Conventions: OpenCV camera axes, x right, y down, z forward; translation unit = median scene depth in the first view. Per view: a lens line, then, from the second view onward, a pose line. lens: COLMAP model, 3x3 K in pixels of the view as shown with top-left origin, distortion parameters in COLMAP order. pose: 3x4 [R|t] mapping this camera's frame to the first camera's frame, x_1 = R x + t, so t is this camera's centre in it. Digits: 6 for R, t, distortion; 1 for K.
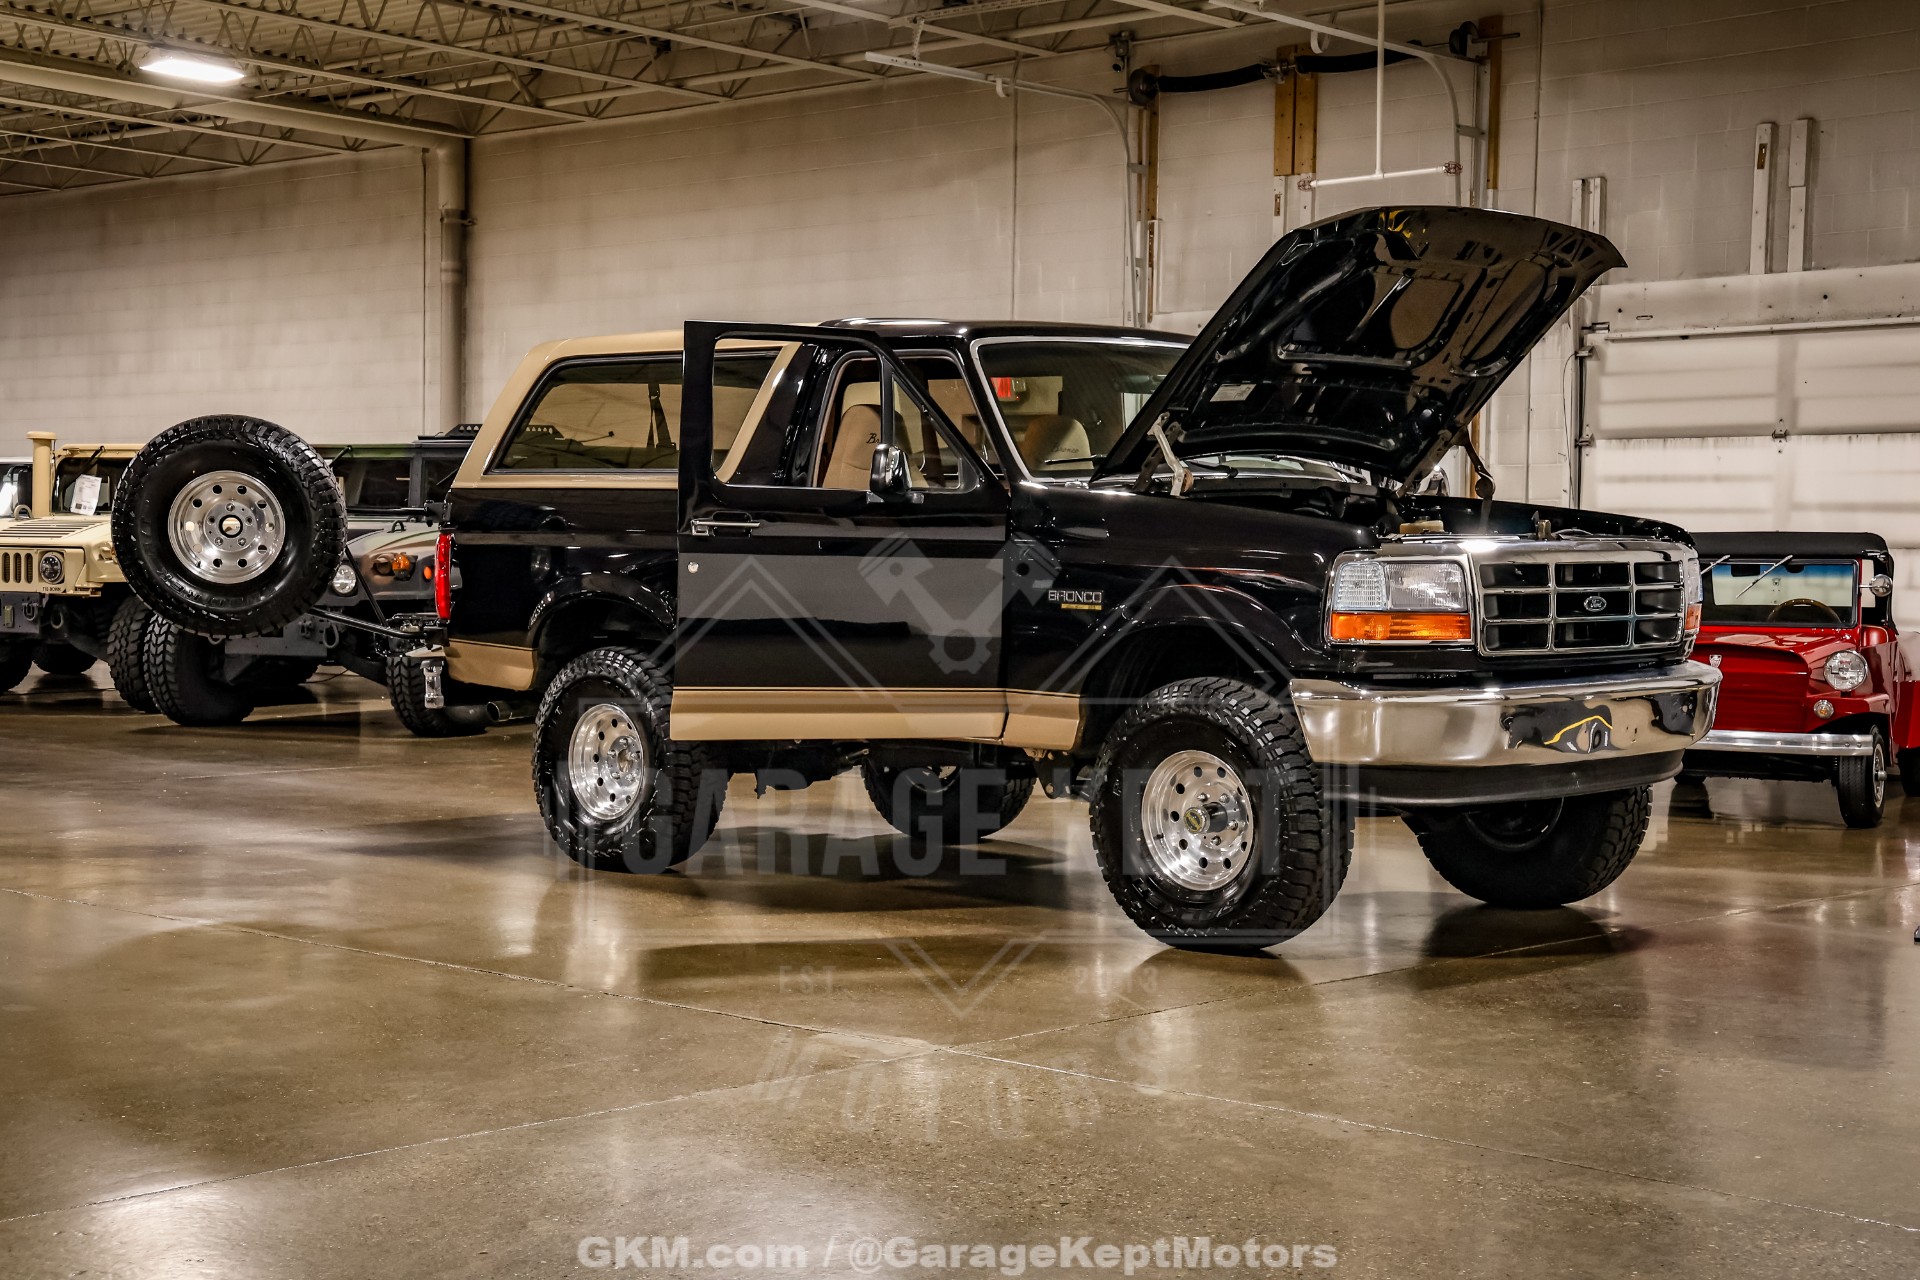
lens RADIAL K [[2805.9, 0, 962.2], [0, 2805.9, 645.3], [0, 0, 1]] dist [0.067183, 0.526838]
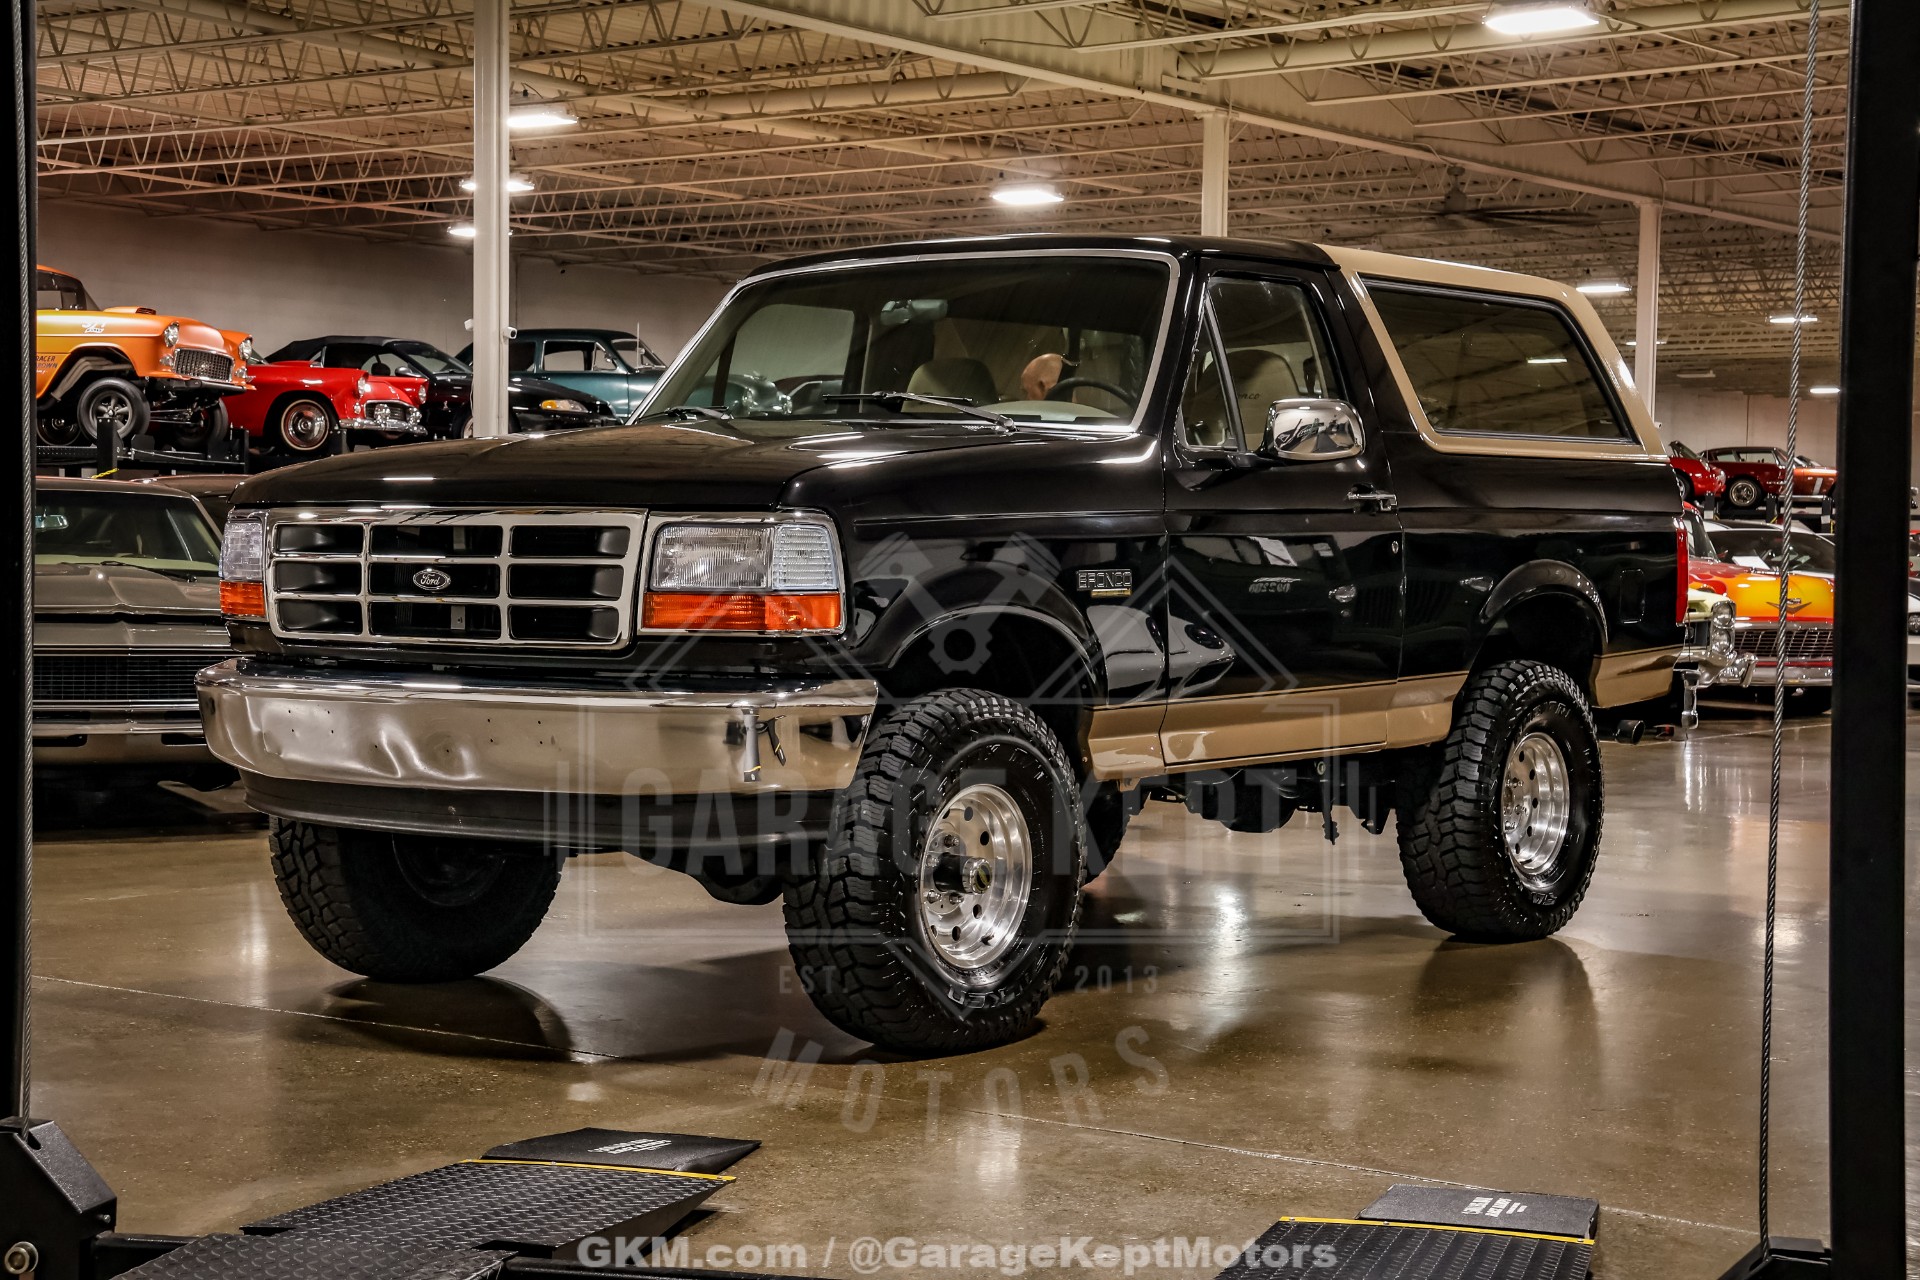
lens RADIAL K [[3223.0, 0, 949.6], [0, 3223.0, 640.2], [0, 0, 1]] dist [0.176724, 0.141059]
pose [[0.121444, 0.021635, -0.992362, 0.575771], [-0.042035, 0.998978, 0.016635, -0.009772], [0.991708, 0.039694, 0.122229, 0.543853]]
